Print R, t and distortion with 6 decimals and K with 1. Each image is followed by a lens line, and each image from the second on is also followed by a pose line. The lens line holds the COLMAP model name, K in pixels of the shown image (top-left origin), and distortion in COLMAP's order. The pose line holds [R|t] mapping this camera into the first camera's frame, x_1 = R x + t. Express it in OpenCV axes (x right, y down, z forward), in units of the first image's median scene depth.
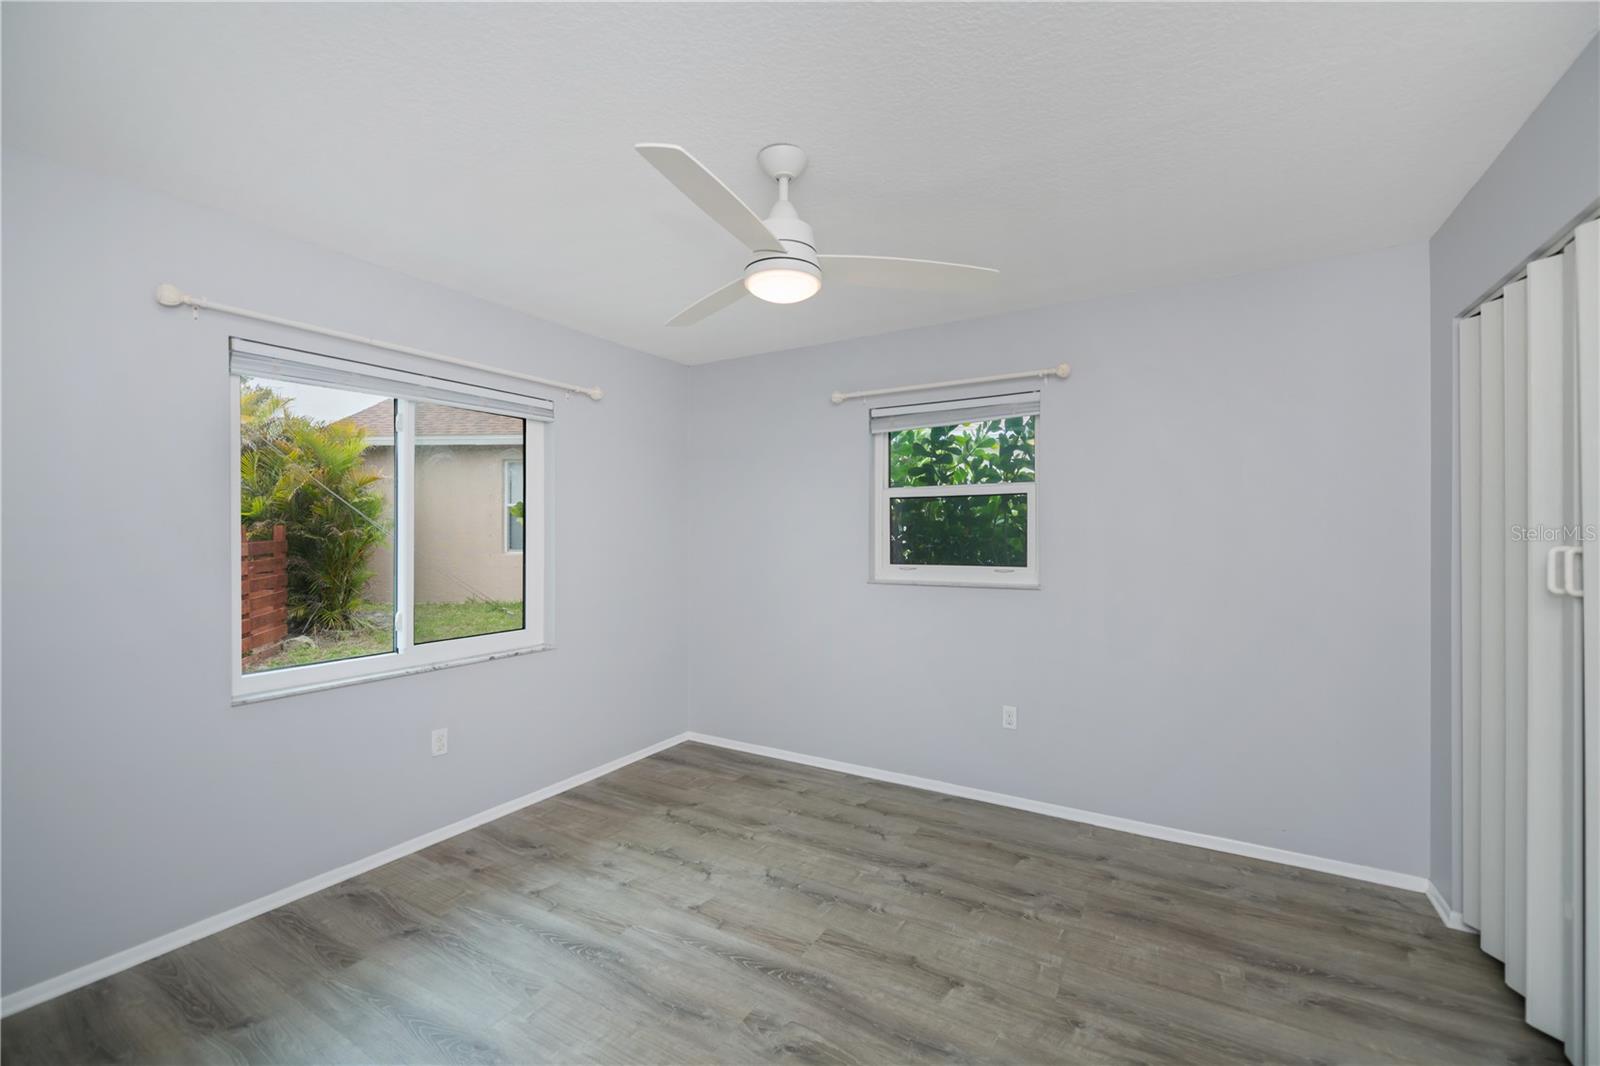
lens RADIAL K [[655.4, 0, 806.3], [0, 655.4, 527.1], [0, 0, 1]] dist [0.002835, -0.004791]
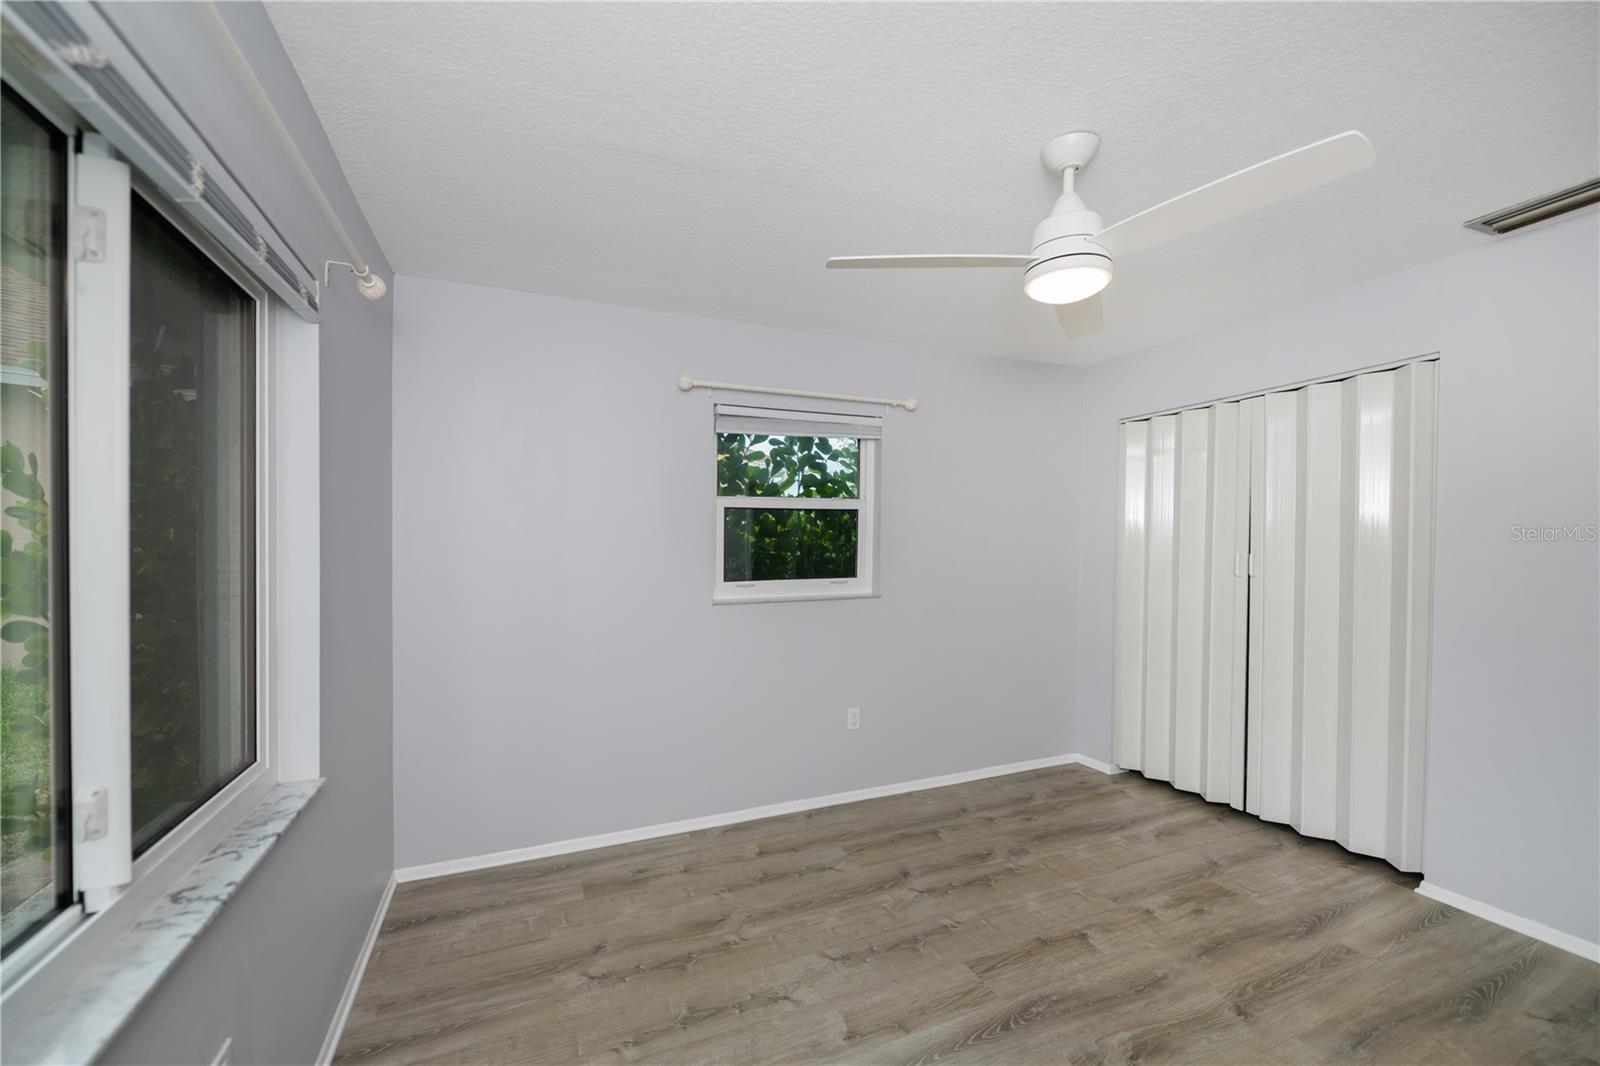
lens RADIAL K [[660.2, 0, 808.0], [0, 660.2, 548.3], [0, 0, 1]] dist [0.002607, -0.004546]
pose [[0.588113, -0.010039, 0.808717, -0.723432], [-0.001861, 0.999904, 0.013765, -0.000350], [-0.808777, -0.009600, 0.588038, 0.521630]]
